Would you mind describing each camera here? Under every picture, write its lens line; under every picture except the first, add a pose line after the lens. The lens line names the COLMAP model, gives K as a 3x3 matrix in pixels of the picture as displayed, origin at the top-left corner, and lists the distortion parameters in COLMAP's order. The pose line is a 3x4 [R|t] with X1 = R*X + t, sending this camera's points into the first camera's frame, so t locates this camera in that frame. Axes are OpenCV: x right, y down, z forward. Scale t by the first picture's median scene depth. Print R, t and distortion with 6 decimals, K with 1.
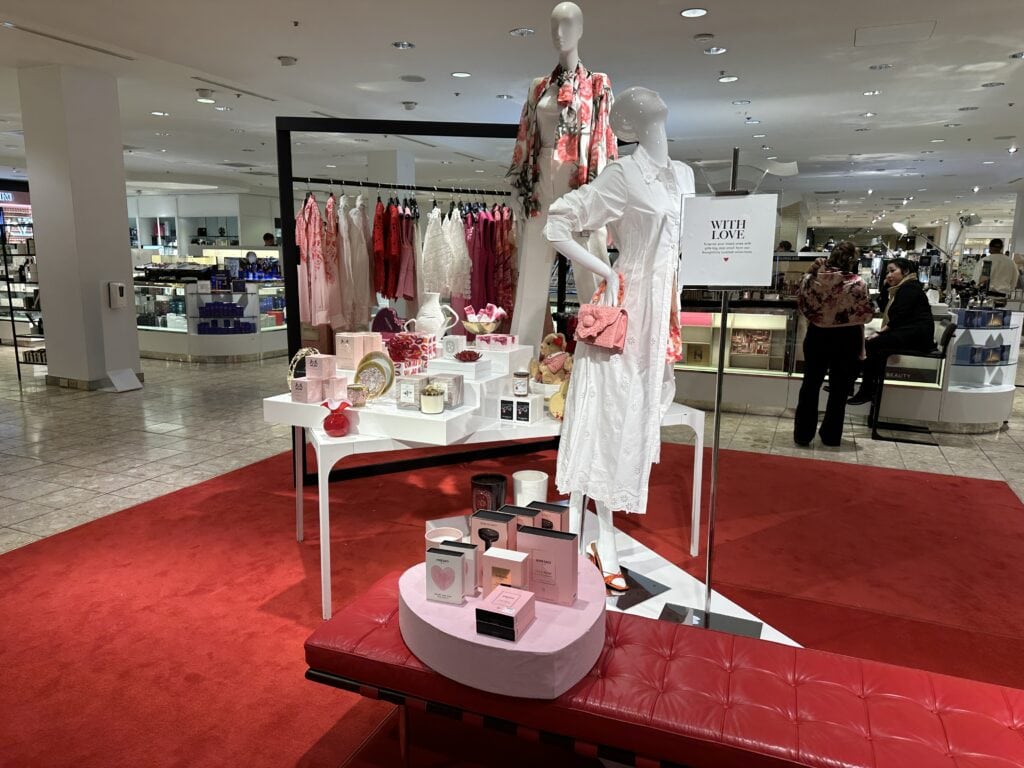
lens RADIAL K [[717.7, 0, 512.0], [0, 717.7, 384.0], [0, 0, 1]] dist [-0.002389, -0.000366]
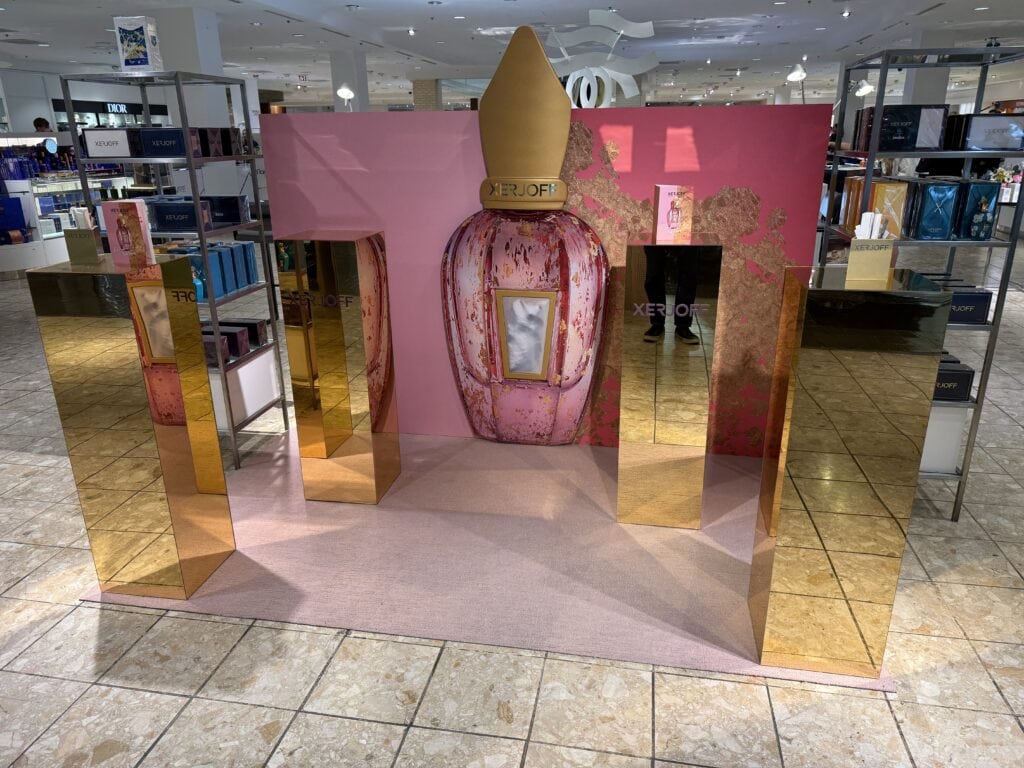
lens RADIAL K [[720.4, 0, 512.0], [0, 720.4, 384.0], [0, 0, 1]] dist [-0.003181, -0.003590]
pose [[0.975920, -0.093393, 0.197126, -0.006381], [0.062480, 0.985525, 0.157594, -0.008240], [-0.208991, -0.141483, 0.967629, 0.088279]]
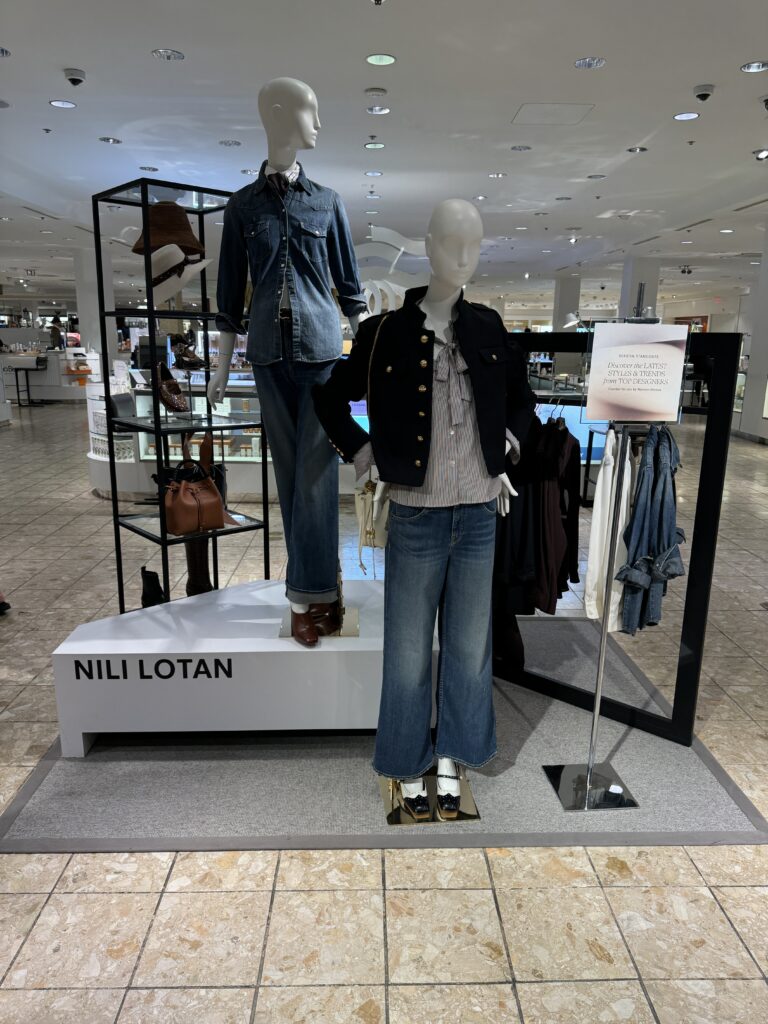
lens RADIAL K [[718.9, 0, 384.0], [0, 718.9, 512.0], [0, 0, 1]] dist [-0.001086, -0.004764]
pose [[0.910452, -0.098332, 0.401757, -0.110600], [0.071866, 0.994163, 0.080464, -0.027348], [-0.407324, -0.044386, 0.912204, 0.126614]]
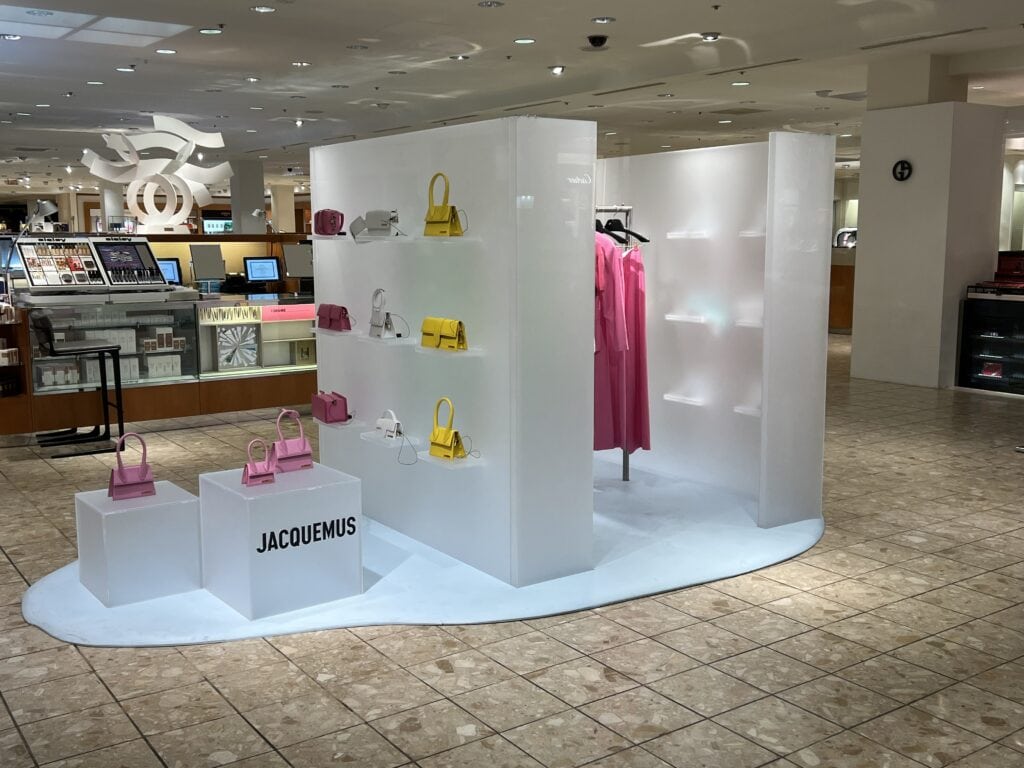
lens RADIAL K [[1043.6, 0, 512.0], [0, 1043.6, 384.0], [0, 0, 1]] dist [0.008135, 0.006290]
pose [[0.526581, -0.130679, 0.840021, -0.607190], [0.150806, 0.986802, 0.058978, -0.038064], [-0.836642, 0.095623, 0.539339, 0.087886]]
